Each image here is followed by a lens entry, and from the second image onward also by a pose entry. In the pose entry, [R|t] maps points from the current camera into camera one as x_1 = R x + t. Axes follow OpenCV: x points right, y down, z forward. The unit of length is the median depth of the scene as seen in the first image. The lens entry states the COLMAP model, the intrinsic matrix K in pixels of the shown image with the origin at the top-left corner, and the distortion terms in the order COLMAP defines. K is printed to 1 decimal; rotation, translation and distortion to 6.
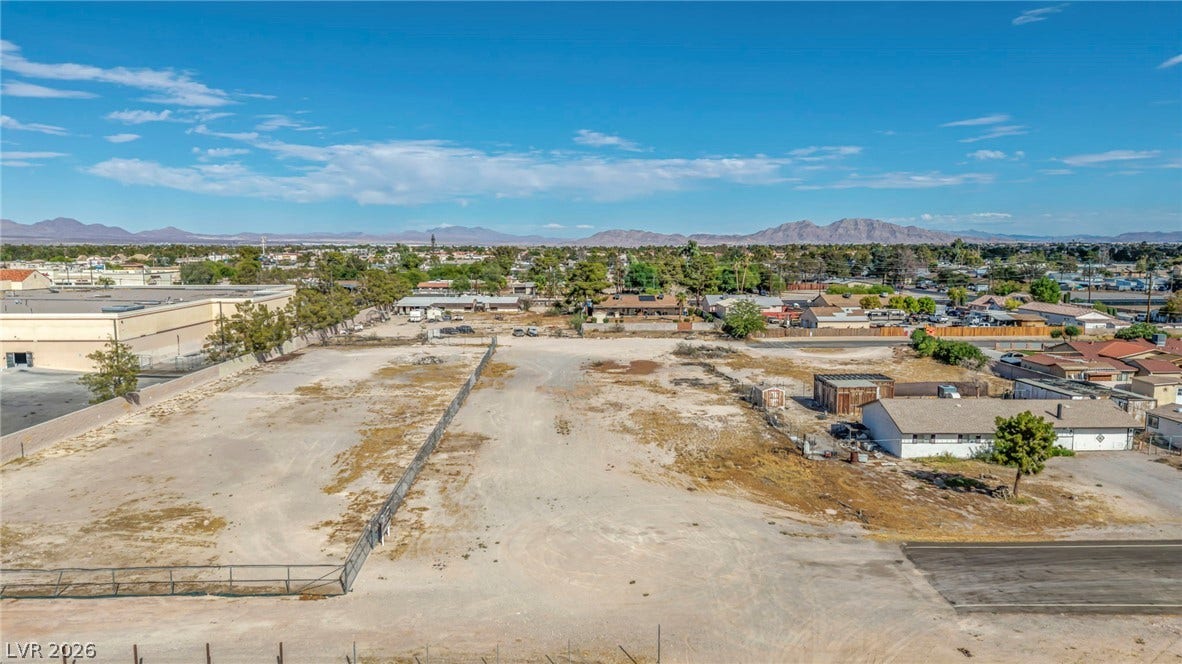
lens RADIAL K [[782.9, 0, 591.1], [0, 782.9, 339.1], [0, 0, 1]] dist [0.041170, -0.042734]
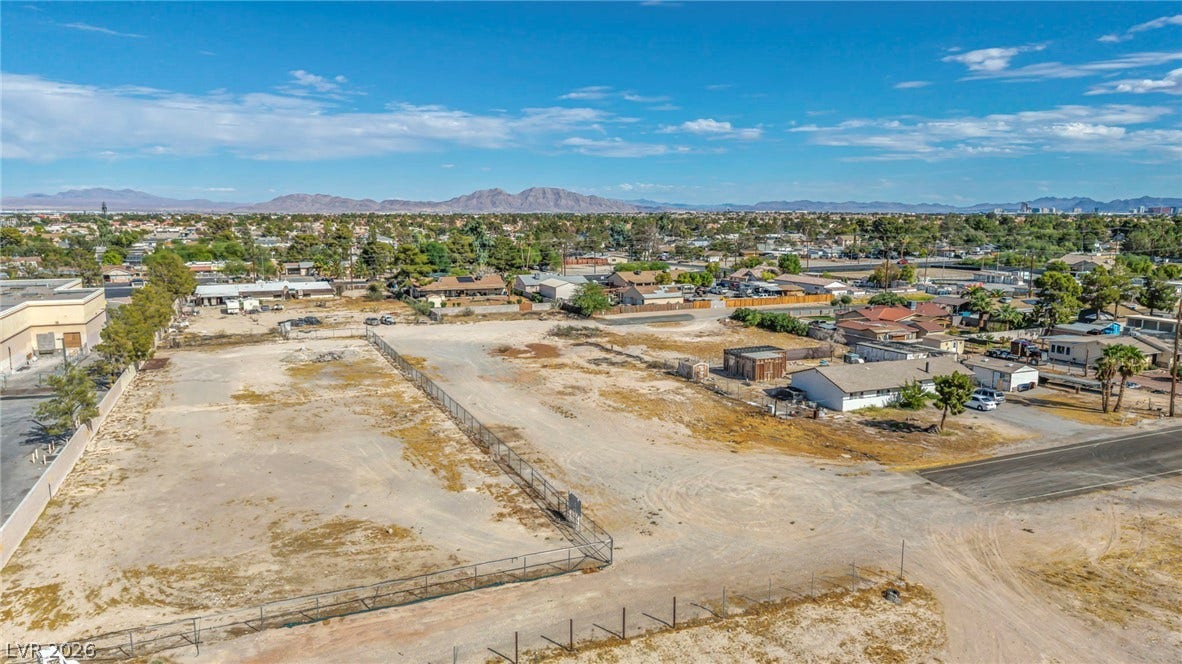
lens RADIAL K [[782.7, 0, 591.0], [0, 782.7, 332.0], [0, 0, 1]] dist [0.056093, -0.075798]
pose [[0.928100, -0.055221, 0.368214, -0.482502], [0.043321, 0.998239, 0.040513, -0.054821], [-0.369802, -0.021649, 0.928858, -0.073453]]
